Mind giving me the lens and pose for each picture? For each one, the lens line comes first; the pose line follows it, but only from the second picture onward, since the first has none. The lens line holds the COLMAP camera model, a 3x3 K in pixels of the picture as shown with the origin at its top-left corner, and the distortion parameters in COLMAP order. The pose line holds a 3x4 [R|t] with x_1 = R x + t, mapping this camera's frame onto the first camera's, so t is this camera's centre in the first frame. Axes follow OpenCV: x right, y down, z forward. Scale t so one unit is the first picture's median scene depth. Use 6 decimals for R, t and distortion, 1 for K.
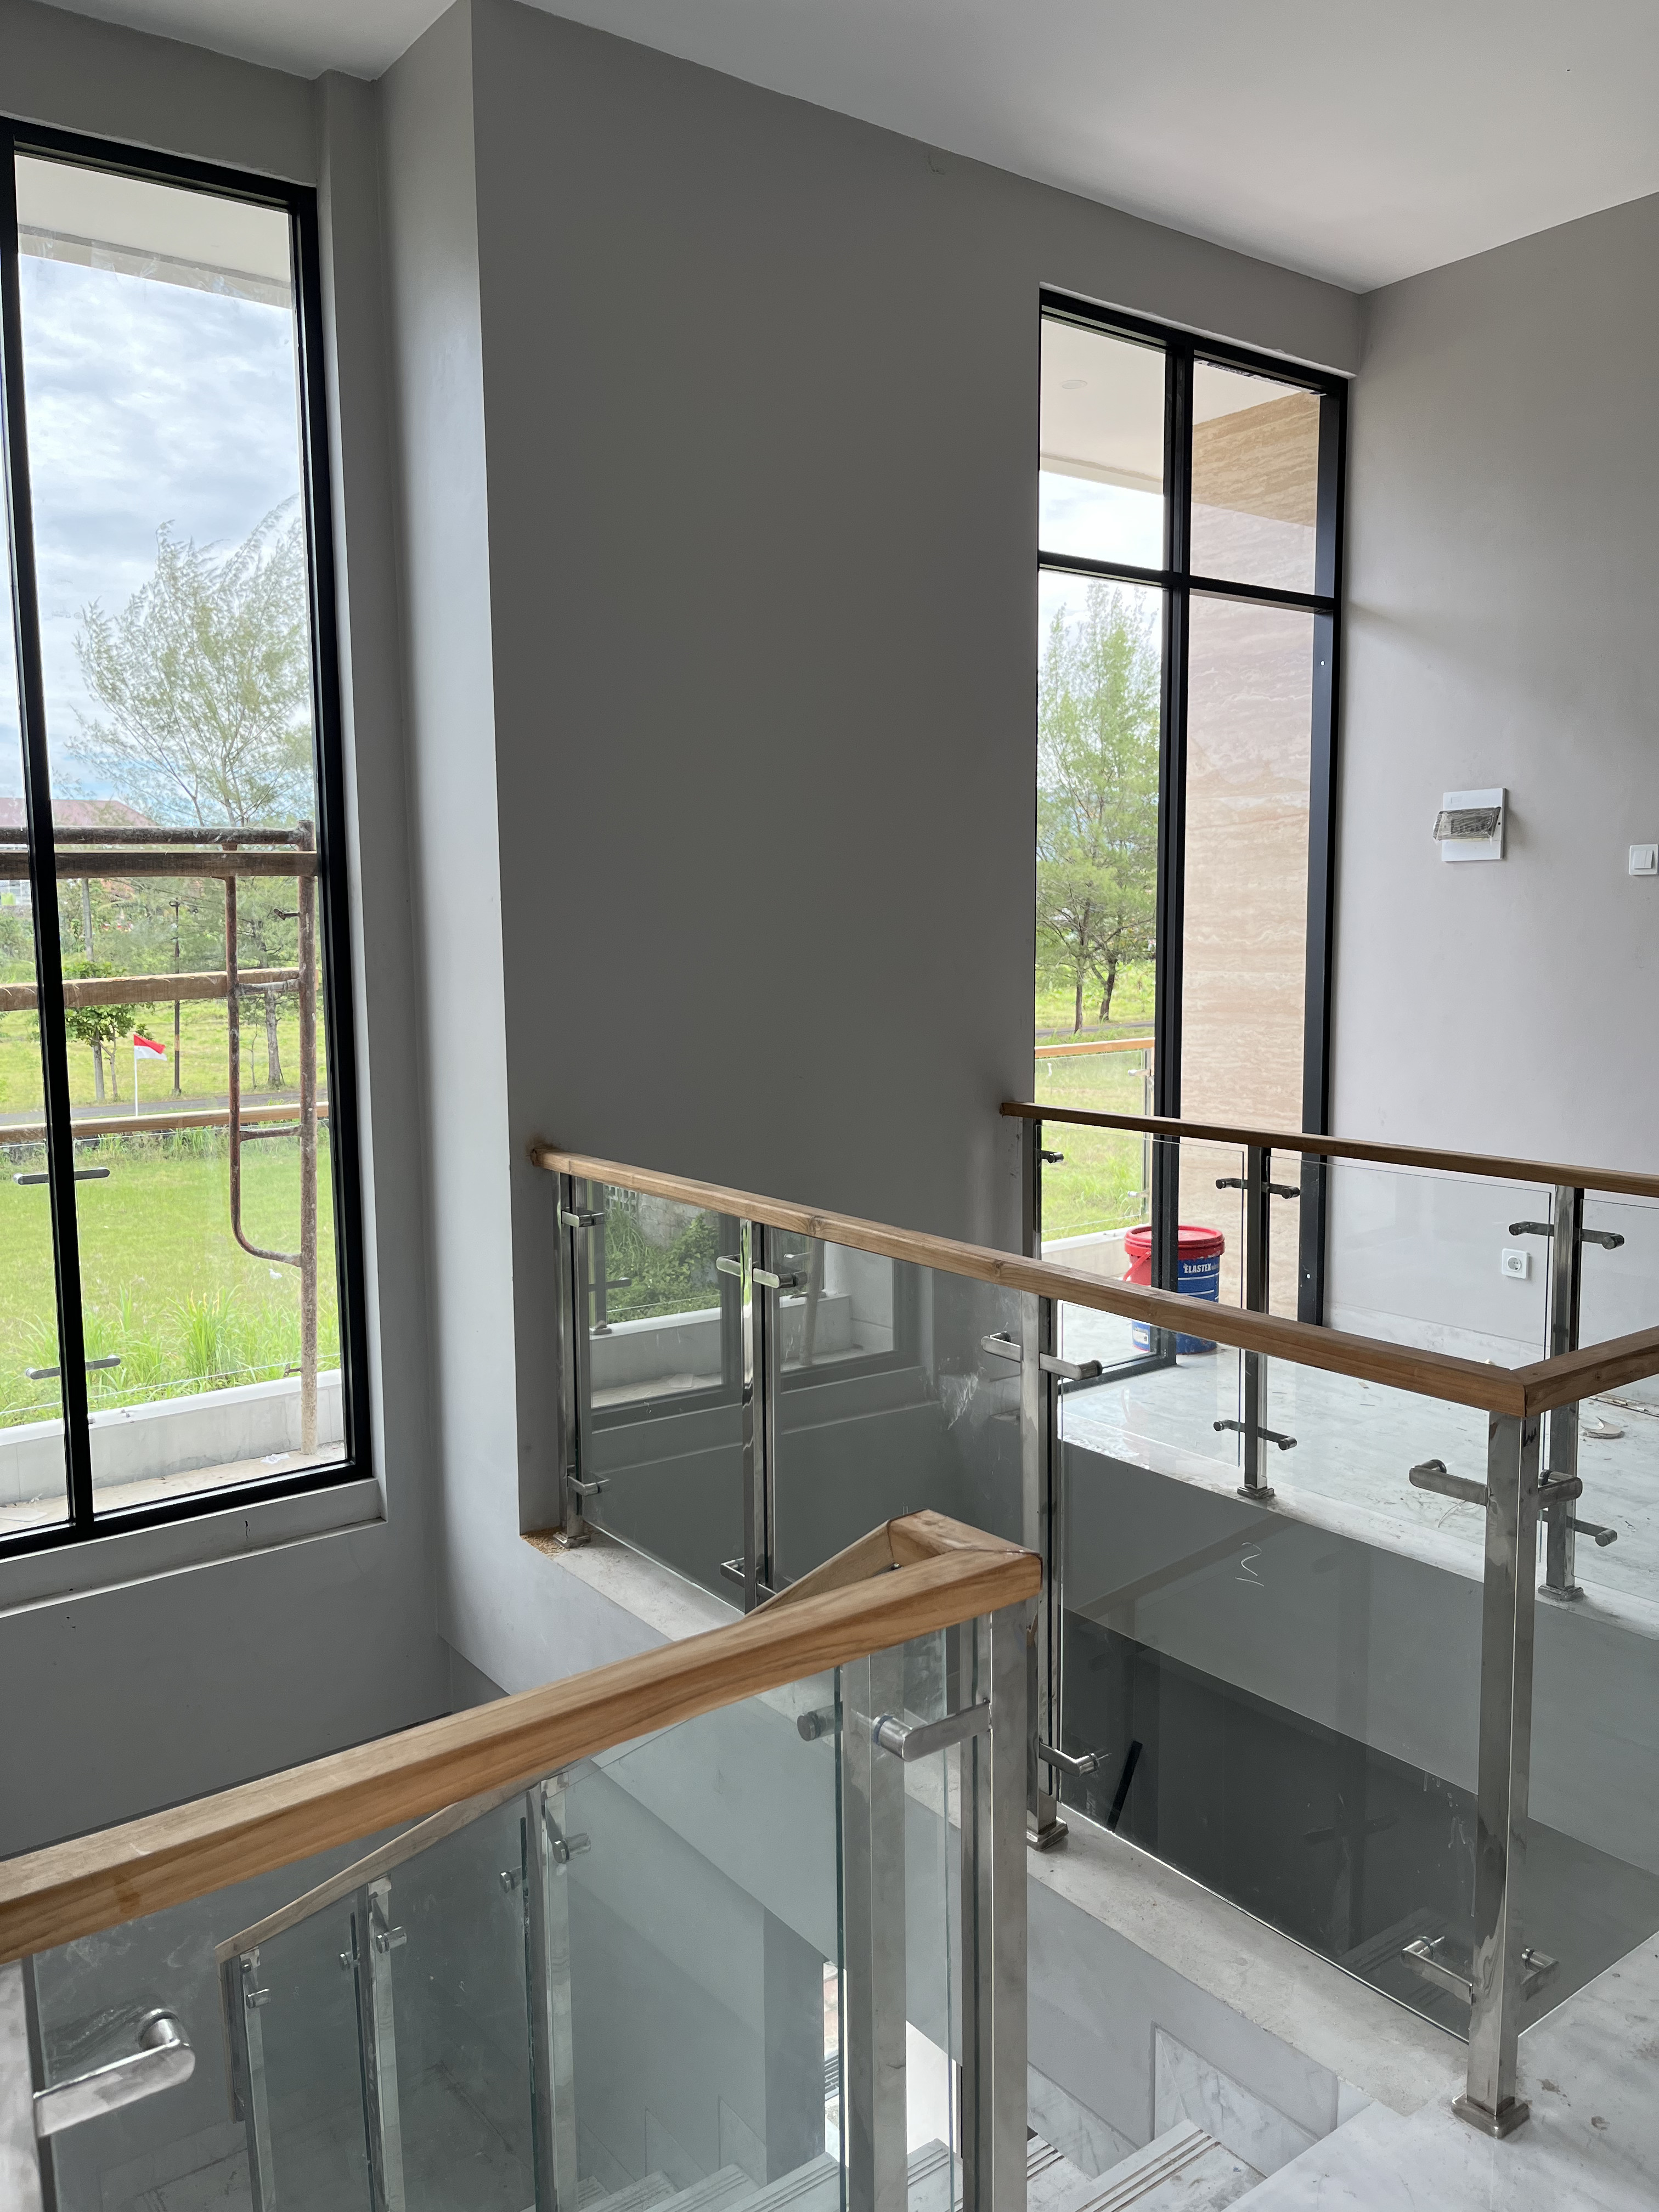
lens RADIAL K [[1673.1, 0, 829.5], [0, 1673.1, 1106.0], [0, 0, 1]] dist [0.069856, -0.104897]
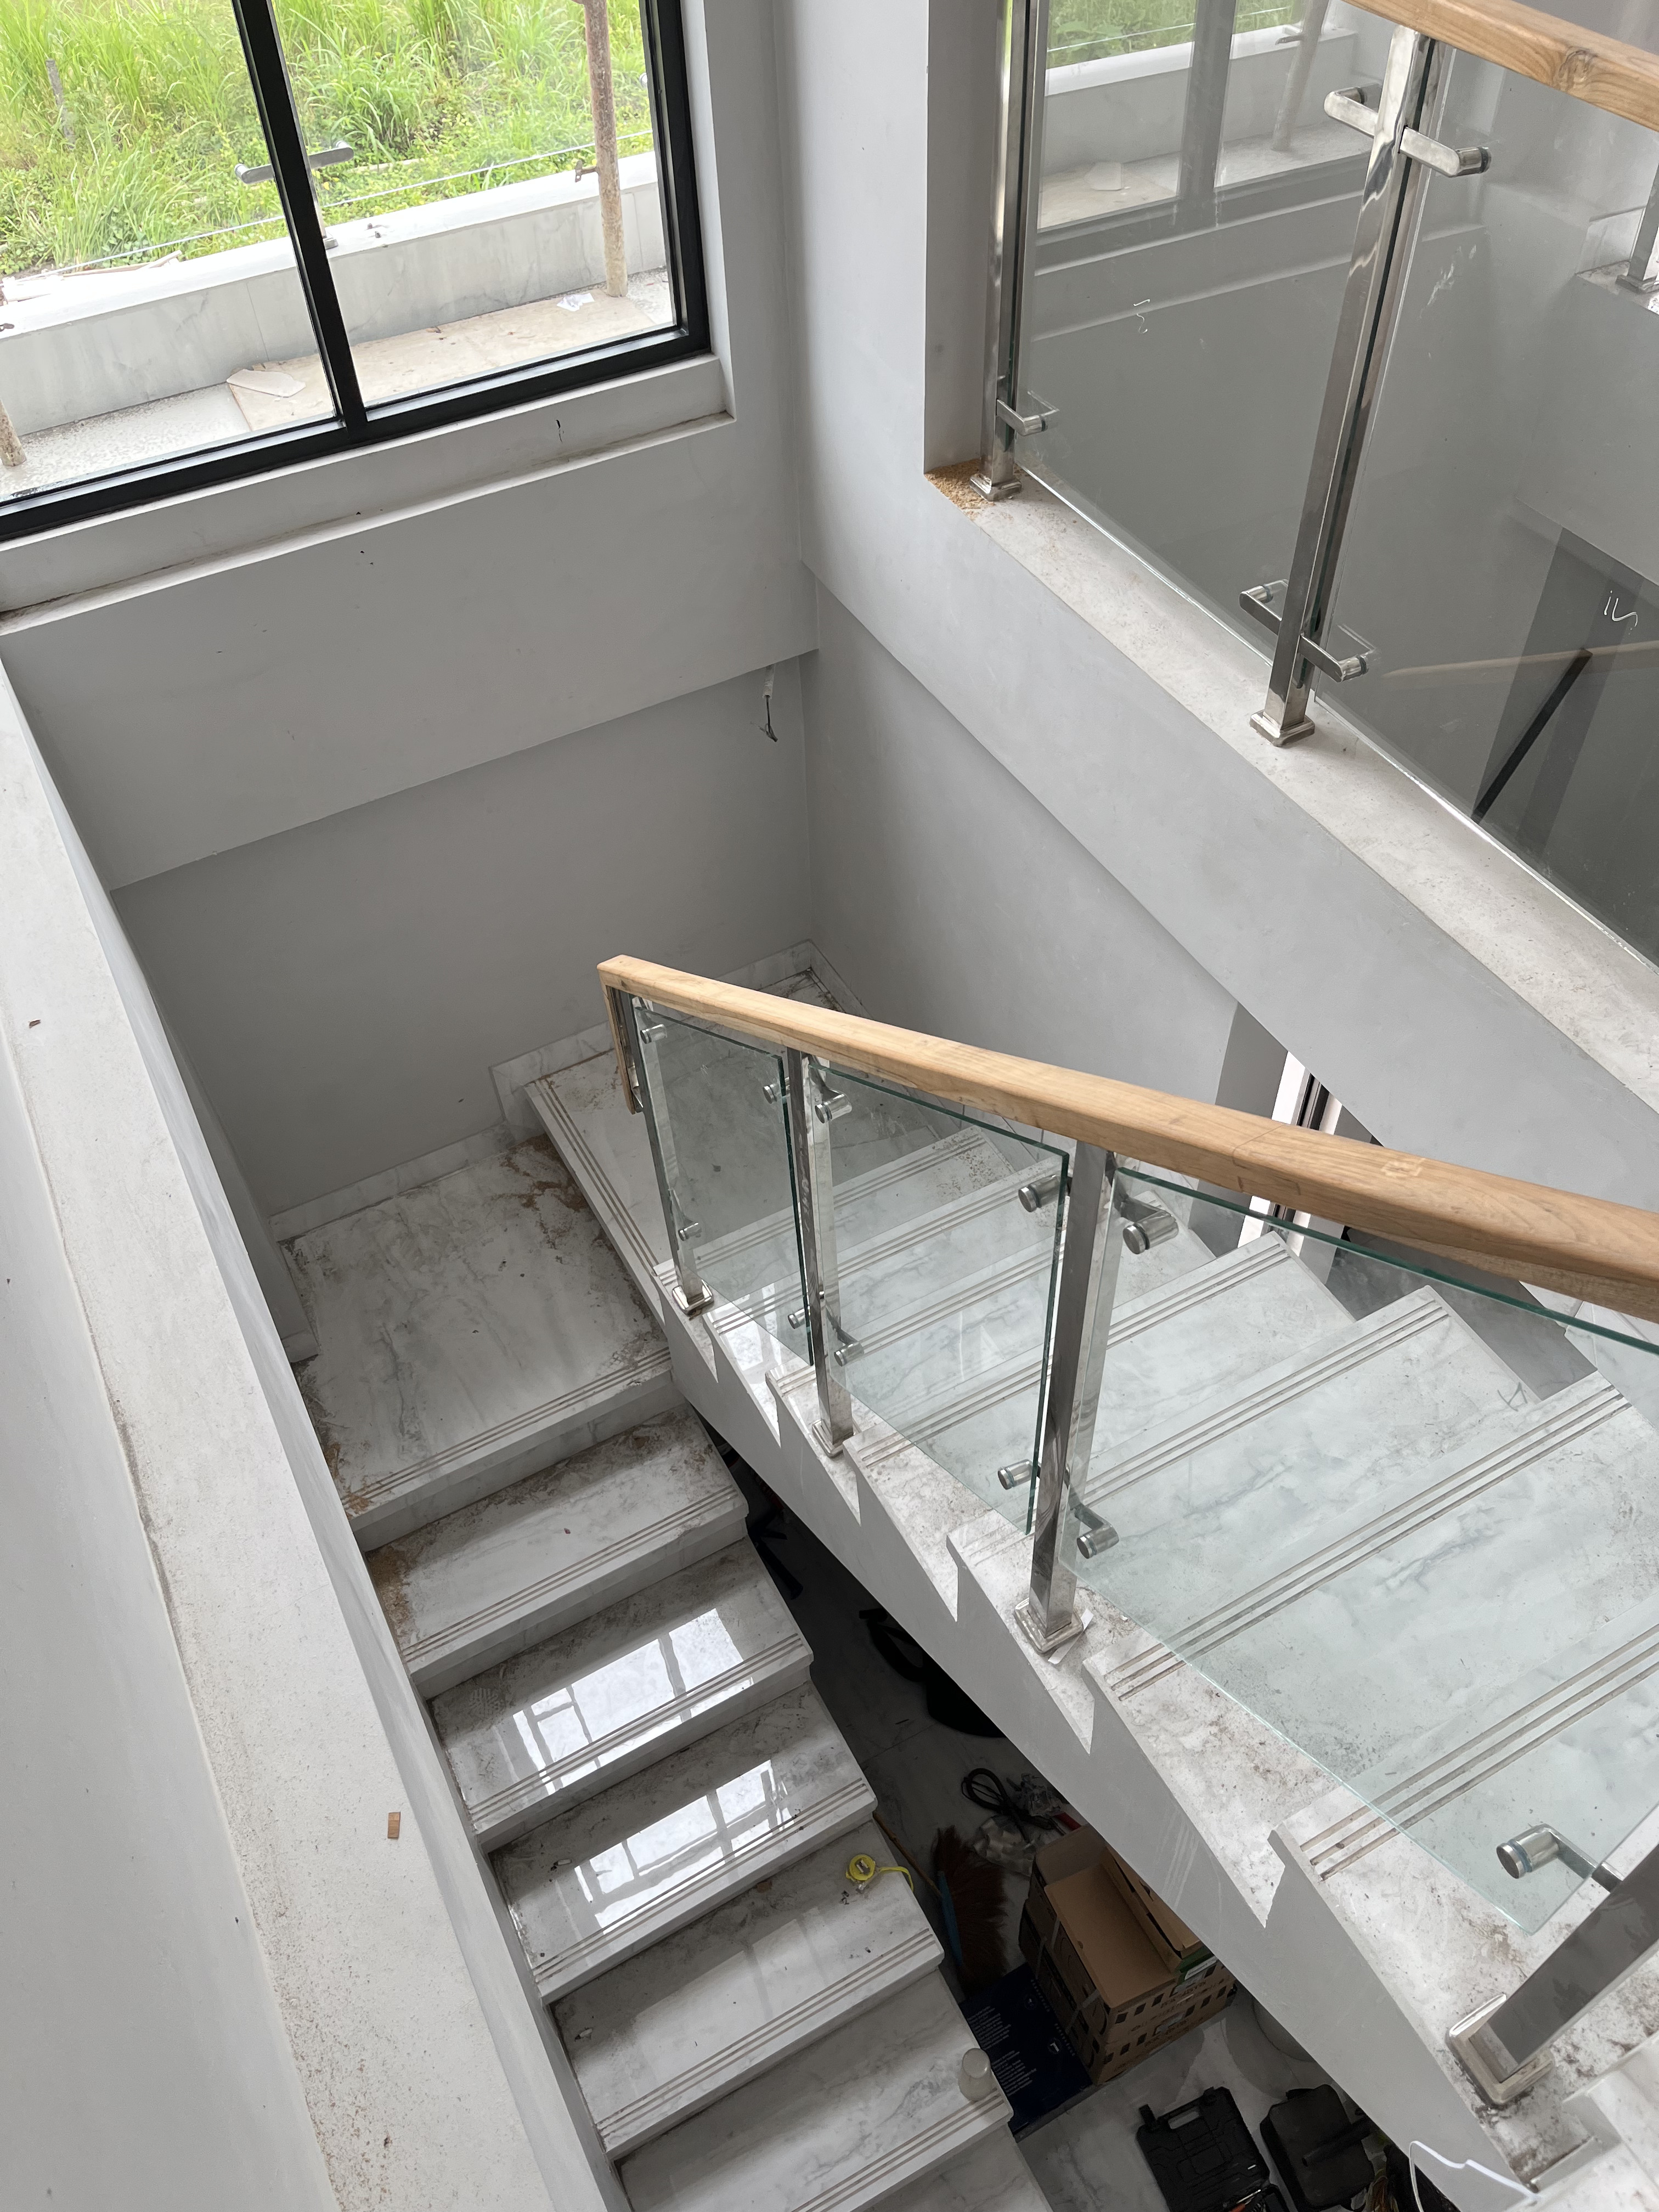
lens RADIAL K [[1673.1, 0, 829.5], [0, 1673.1, 1106.0], [0, 0, 1]] dist [0.069856, -0.104897]
pose [[0.988229, 0.099306, -0.116367, -0.110910], [0.004551, 0.741249, 0.671215, -0.033065], [0.152912, -0.663844, 0.732072, 0.271614]]
